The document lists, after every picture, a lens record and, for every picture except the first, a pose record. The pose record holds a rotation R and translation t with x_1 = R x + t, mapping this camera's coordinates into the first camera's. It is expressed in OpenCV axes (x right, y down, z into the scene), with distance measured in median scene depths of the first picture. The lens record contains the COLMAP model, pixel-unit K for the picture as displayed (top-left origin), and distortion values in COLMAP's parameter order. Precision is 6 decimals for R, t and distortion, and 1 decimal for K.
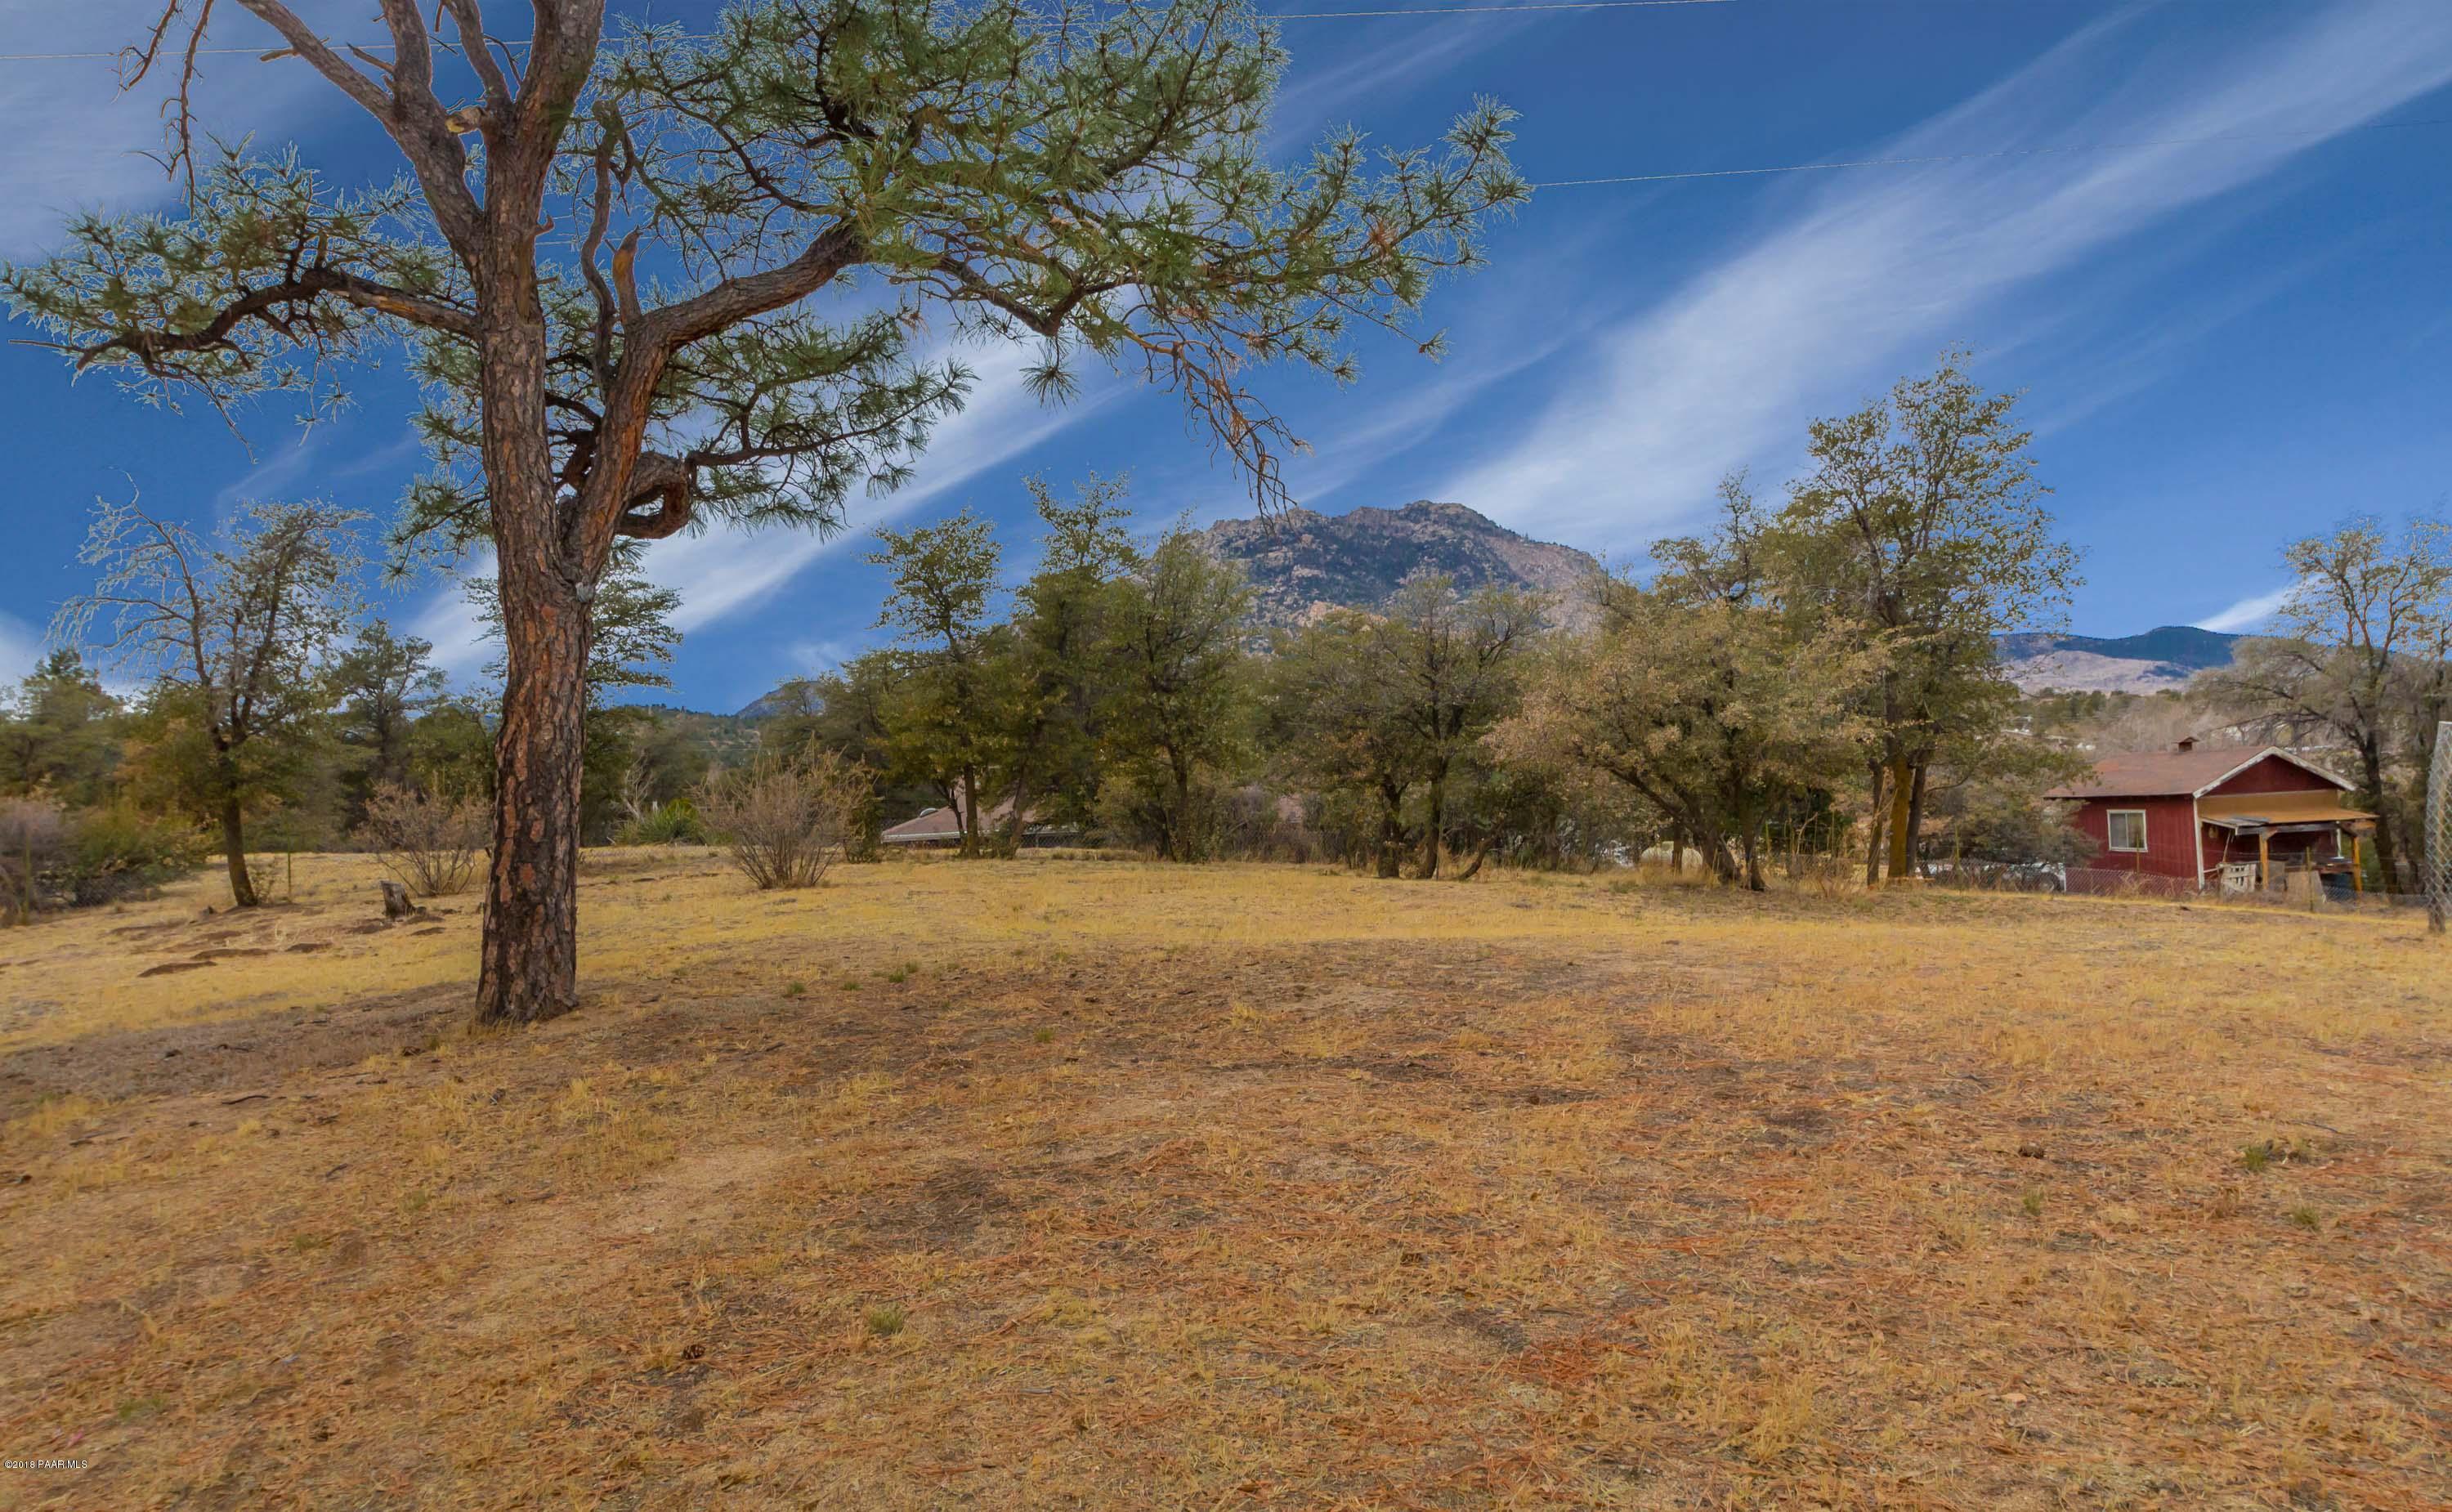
lens RADIAL K [[1200.5, 0, 1226.0], [0, 1200.5, 756.0], [0, 0, 1]] dist [0.001281, 0.000264]
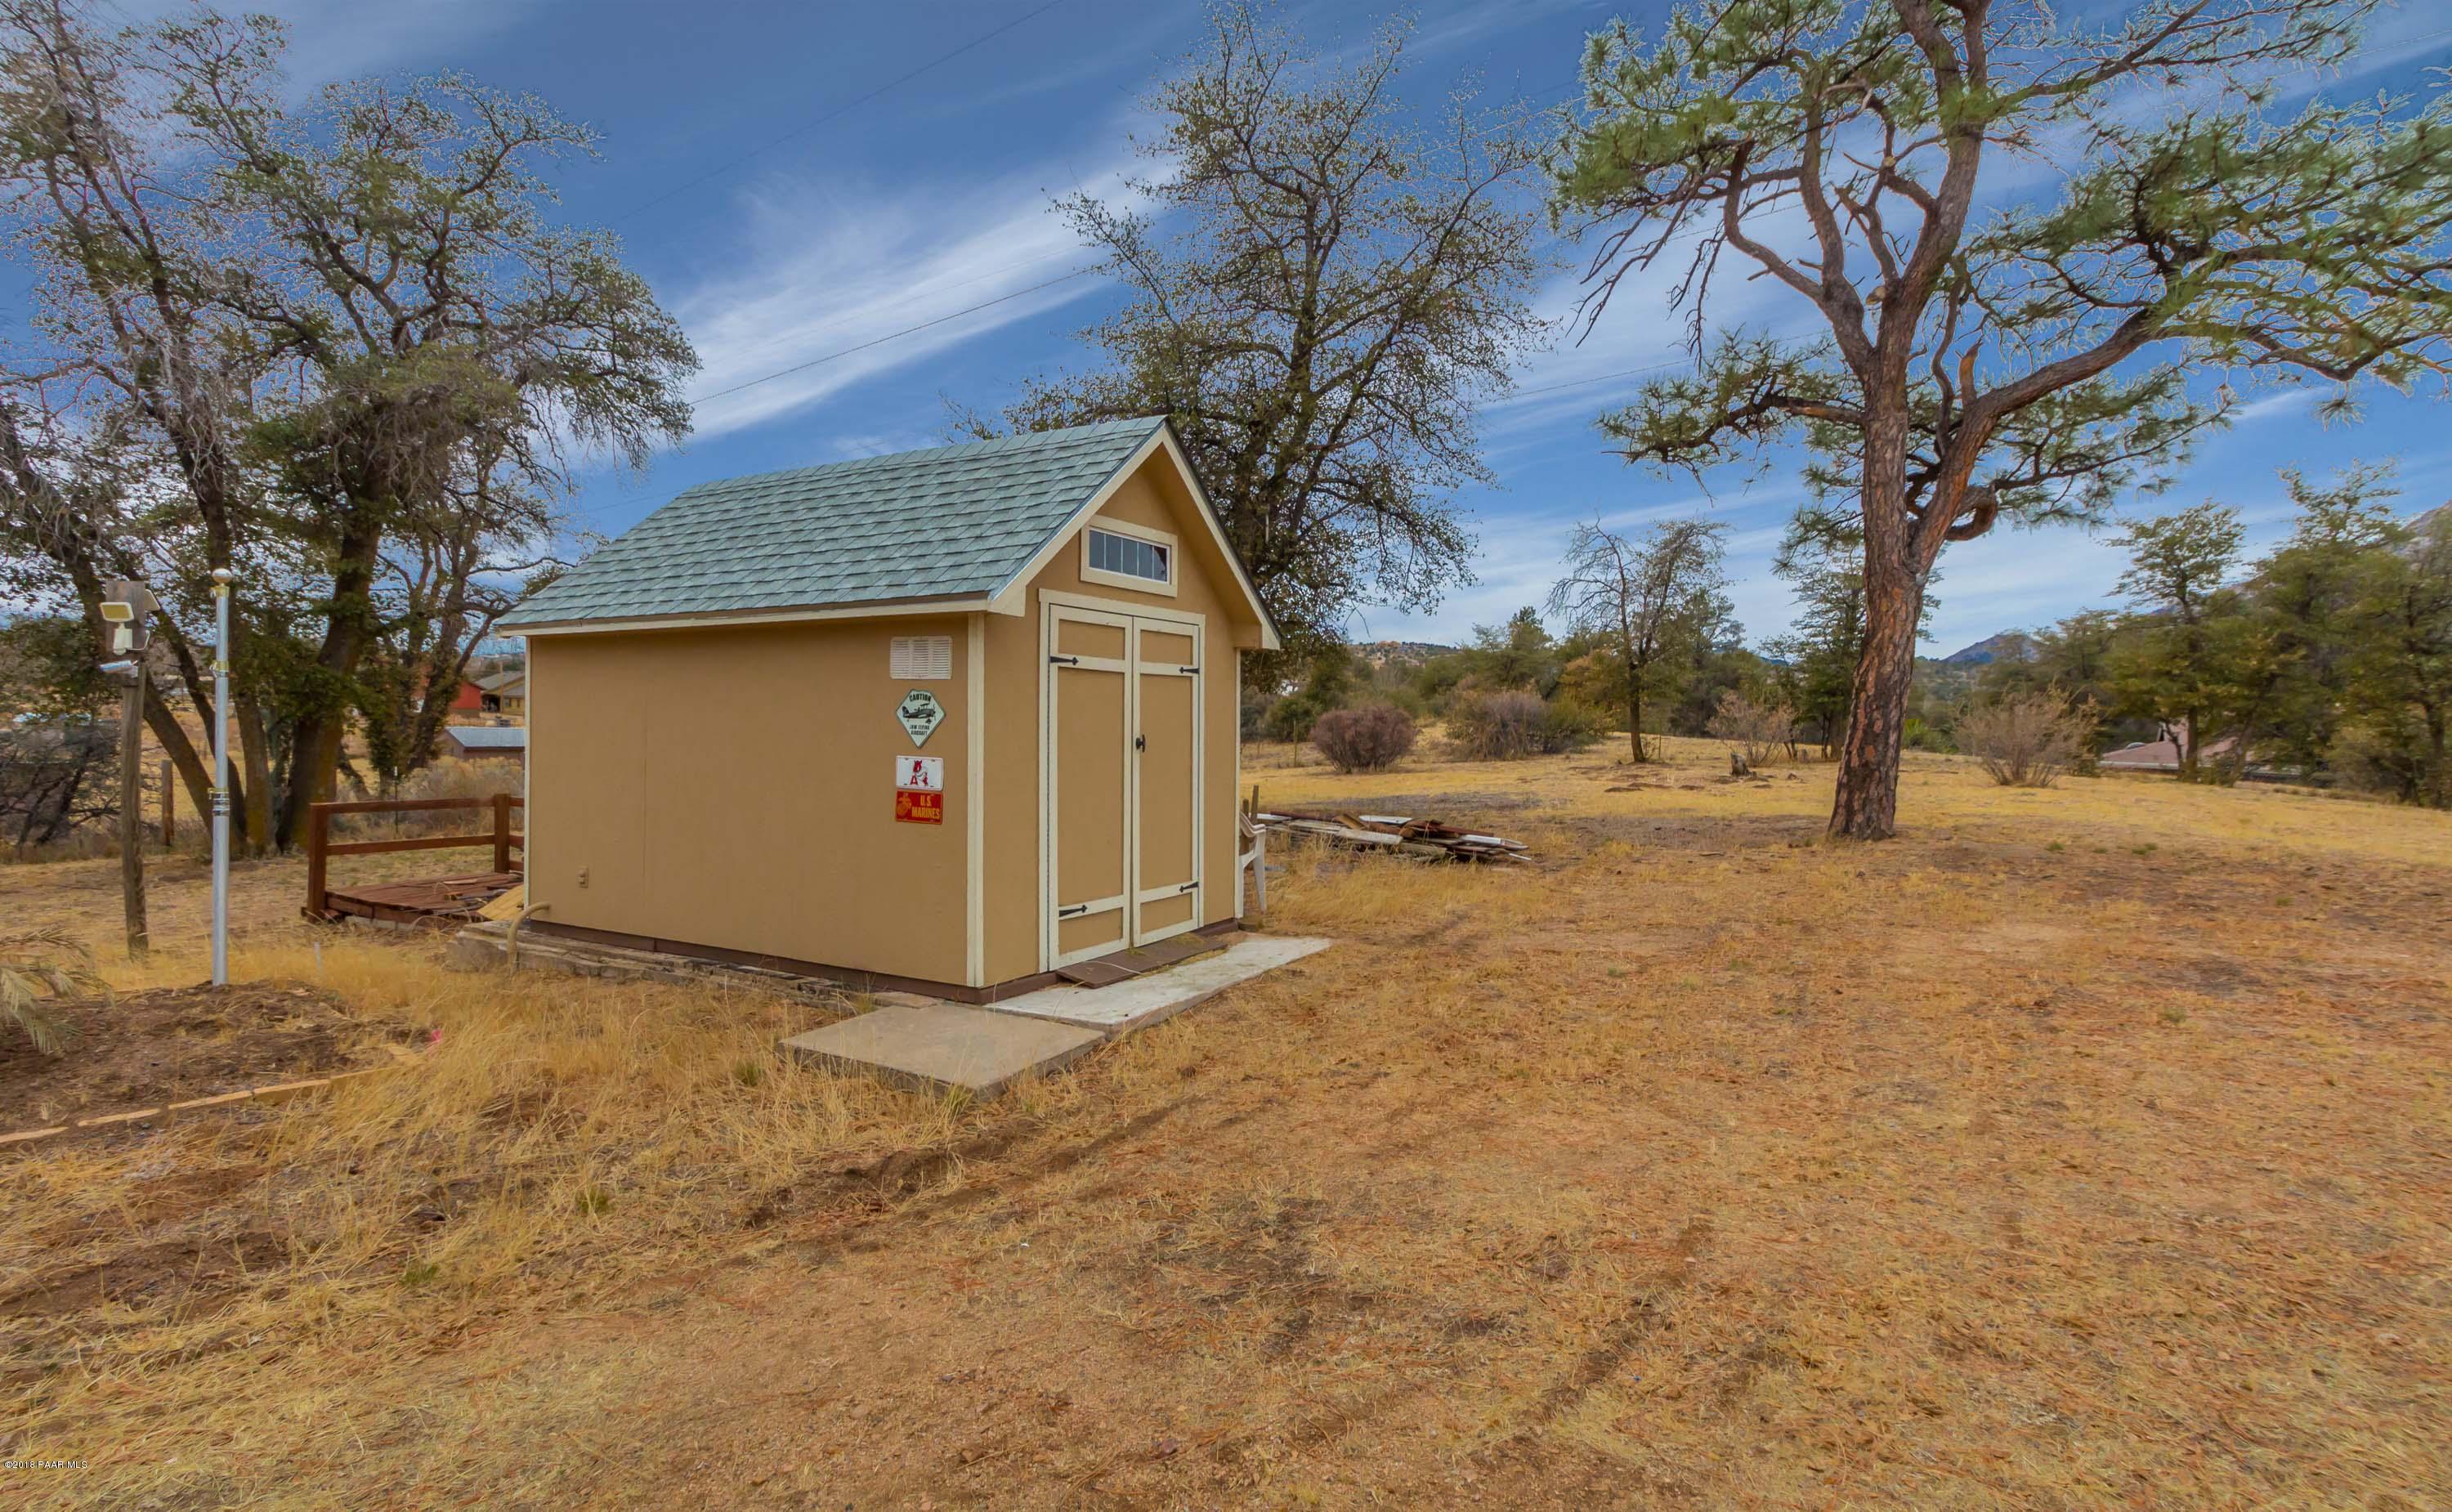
lens RADIAL K [[1178.0, 0, 1225.6], [0, 1178.0, 732.3], [0, 0, 1]] dist [0.017482, -0.011789]
pose [[0.679966, 0.082577, -0.728579, -0.001286], [-0.061618, 0.996559, 0.055442, 0.031744], [0.730650, 0.007195, 0.682714, -0.664034]]
